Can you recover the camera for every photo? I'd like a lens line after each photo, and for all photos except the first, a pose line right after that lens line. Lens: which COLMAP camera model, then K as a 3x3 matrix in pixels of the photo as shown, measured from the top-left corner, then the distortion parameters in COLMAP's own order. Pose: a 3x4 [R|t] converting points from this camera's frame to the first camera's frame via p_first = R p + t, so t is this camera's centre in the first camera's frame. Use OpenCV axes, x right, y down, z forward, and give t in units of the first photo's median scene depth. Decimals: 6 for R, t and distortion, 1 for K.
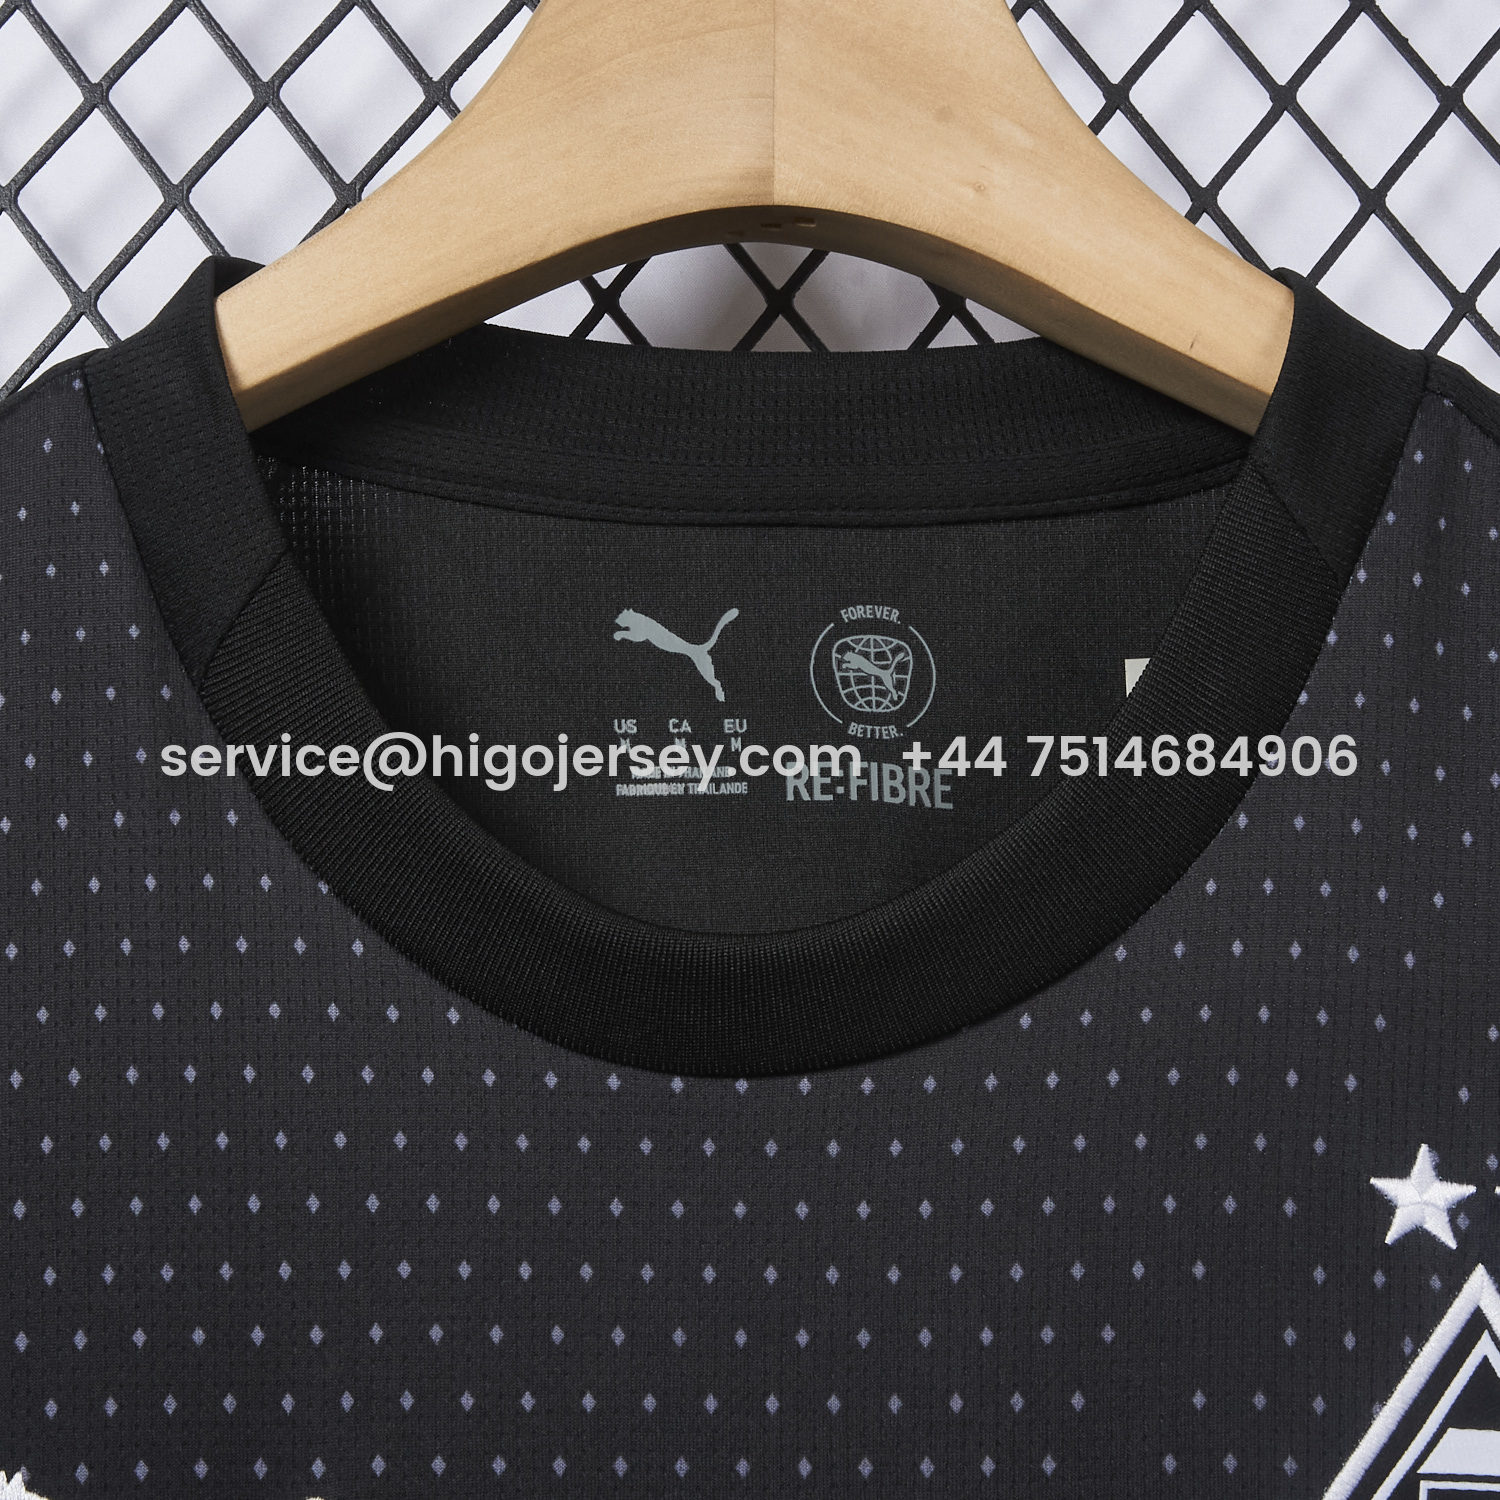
lens RADIAL K [[3496.6, 0, 750.0], [0, 3496.6, 750.0], [0, 0, 1]] dist [-0.049786, -0.200726]
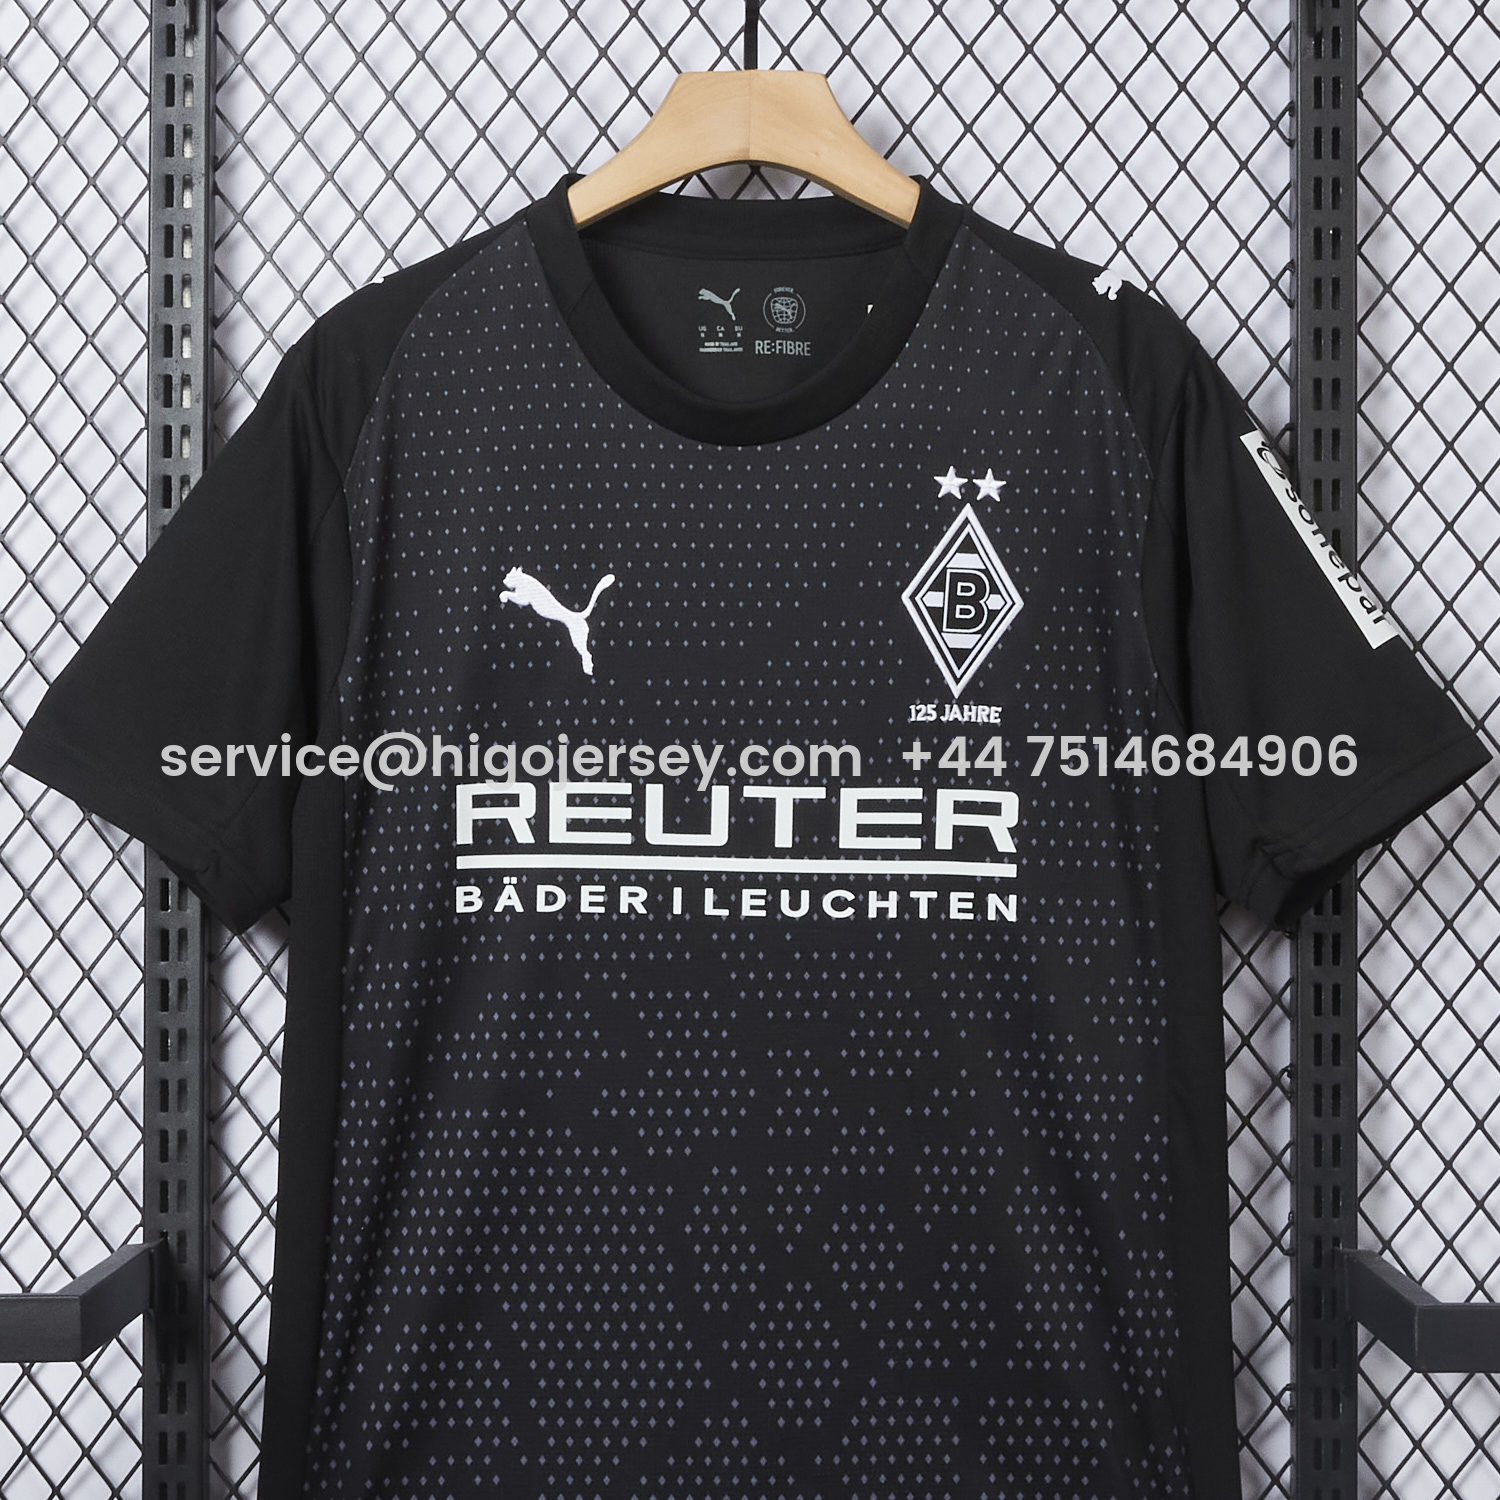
lens RADIAL K [[3496.6, 0, 750.0], [0, 3496.6, 750.0], [0, 0, 1]] dist [-0.049786, -0.200726]
pose [[0.999735, -0.000954, -0.022982, 0.081350], [0.005619, 0.979000, 0.203781, -0.289843], [0.022305, -0.203856, 0.978747, -2.221459]]
